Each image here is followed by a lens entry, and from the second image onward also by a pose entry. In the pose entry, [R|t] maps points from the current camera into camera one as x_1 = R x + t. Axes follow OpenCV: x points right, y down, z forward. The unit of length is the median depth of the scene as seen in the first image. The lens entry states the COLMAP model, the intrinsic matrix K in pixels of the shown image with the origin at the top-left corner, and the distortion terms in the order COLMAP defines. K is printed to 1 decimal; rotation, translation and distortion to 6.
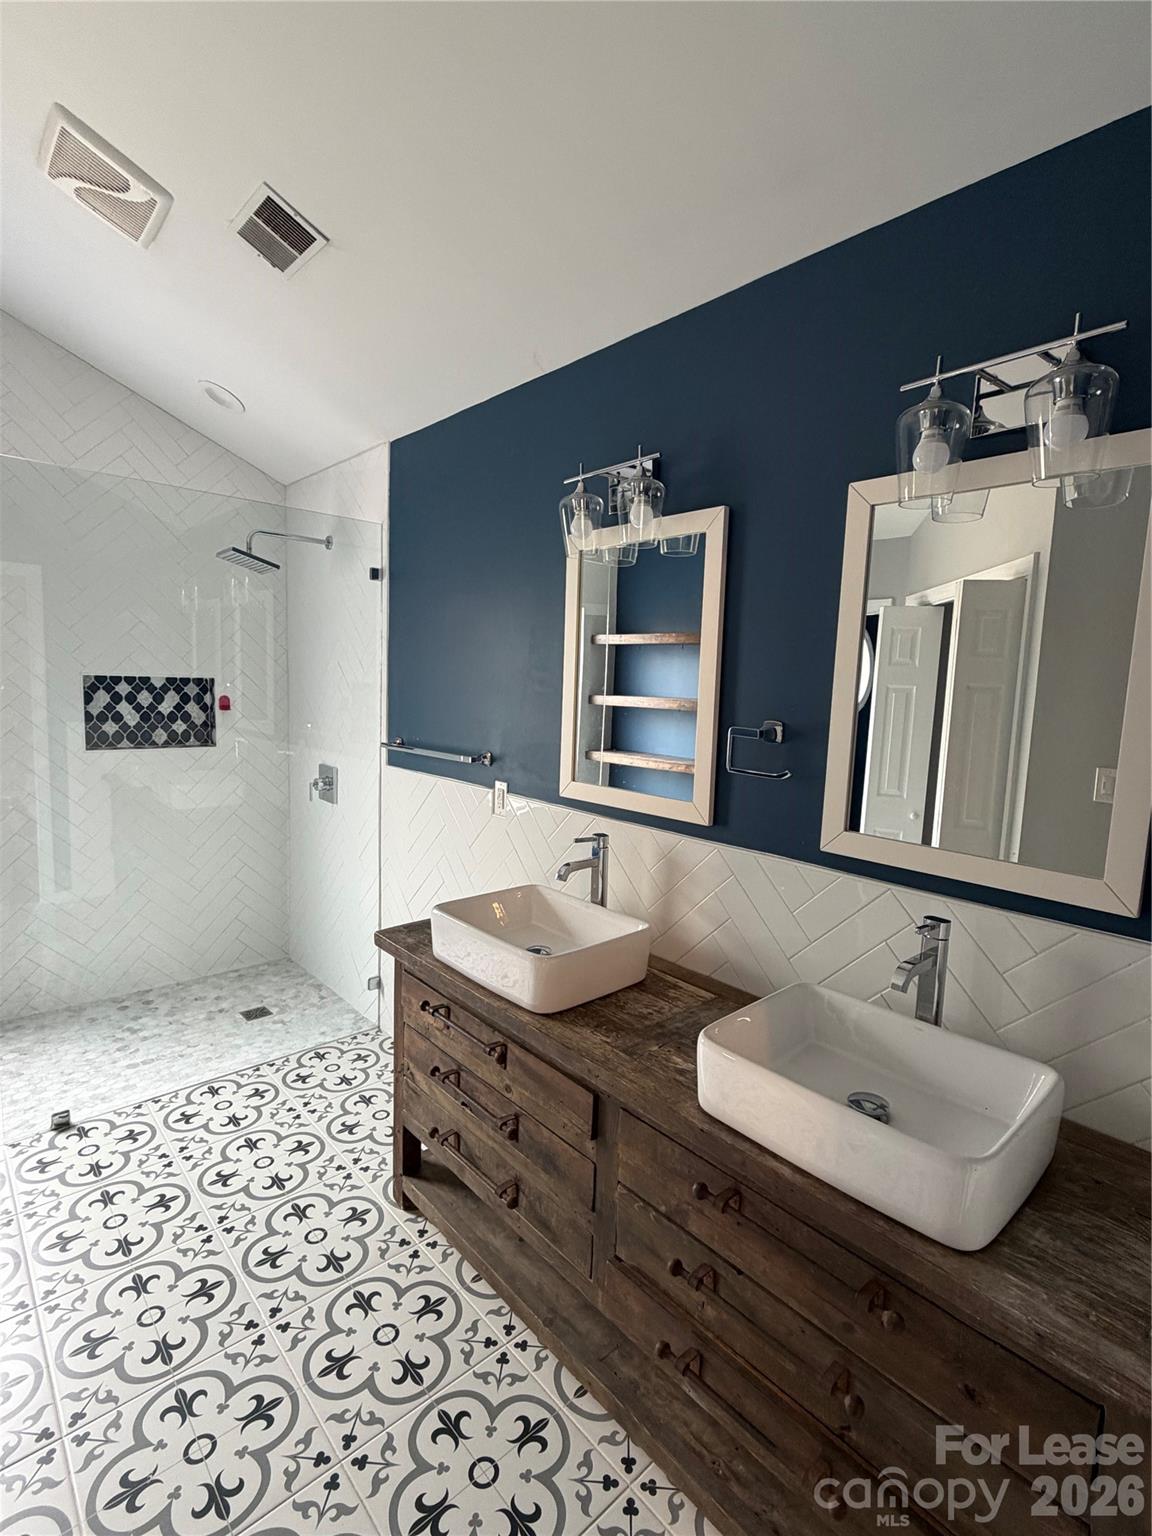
lens RADIAL K [[745.1, 0, 579.1], [0, 745.1, 764.3], [0, 0, 1]] dist [0.002339, -0.000146]
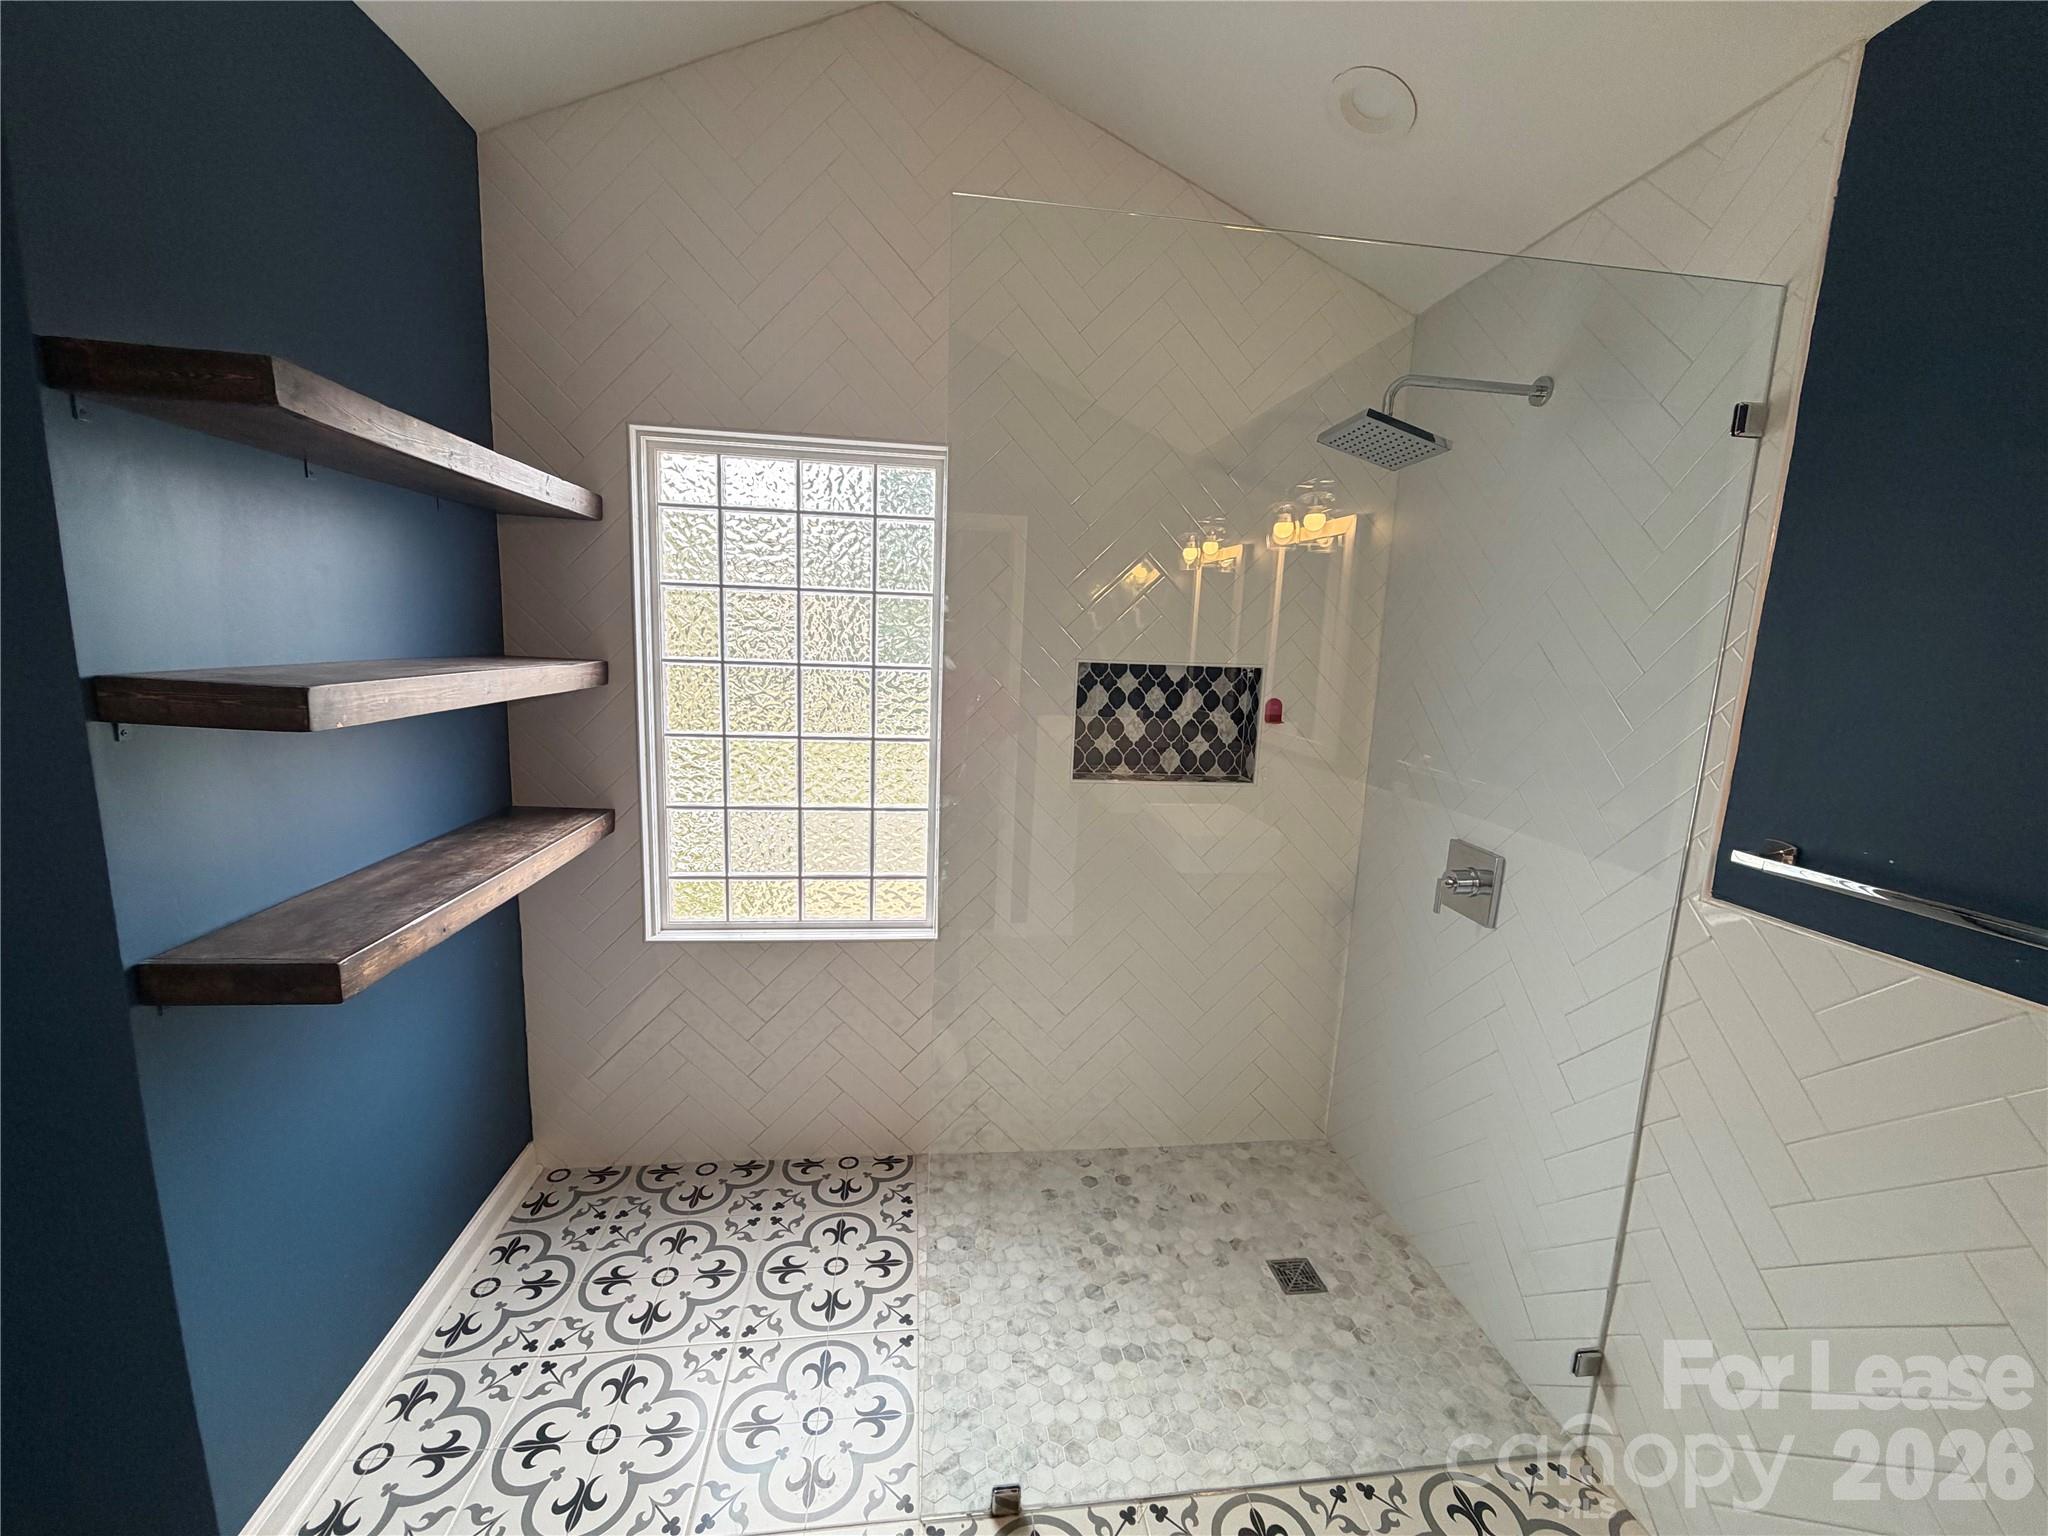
lens RADIAL K [[823.4, 0, 1023.4], [0, 823.4, 772.0], [0, 0, 1]] dist [-0.000125, -0.000154]
pose [[0.825943, 0.089460, -0.556611, -0.286579], [-0.074574, 0.995990, 0.049418, -0.054133], [0.558800, 0.000692, 0.829302, 0.367586]]
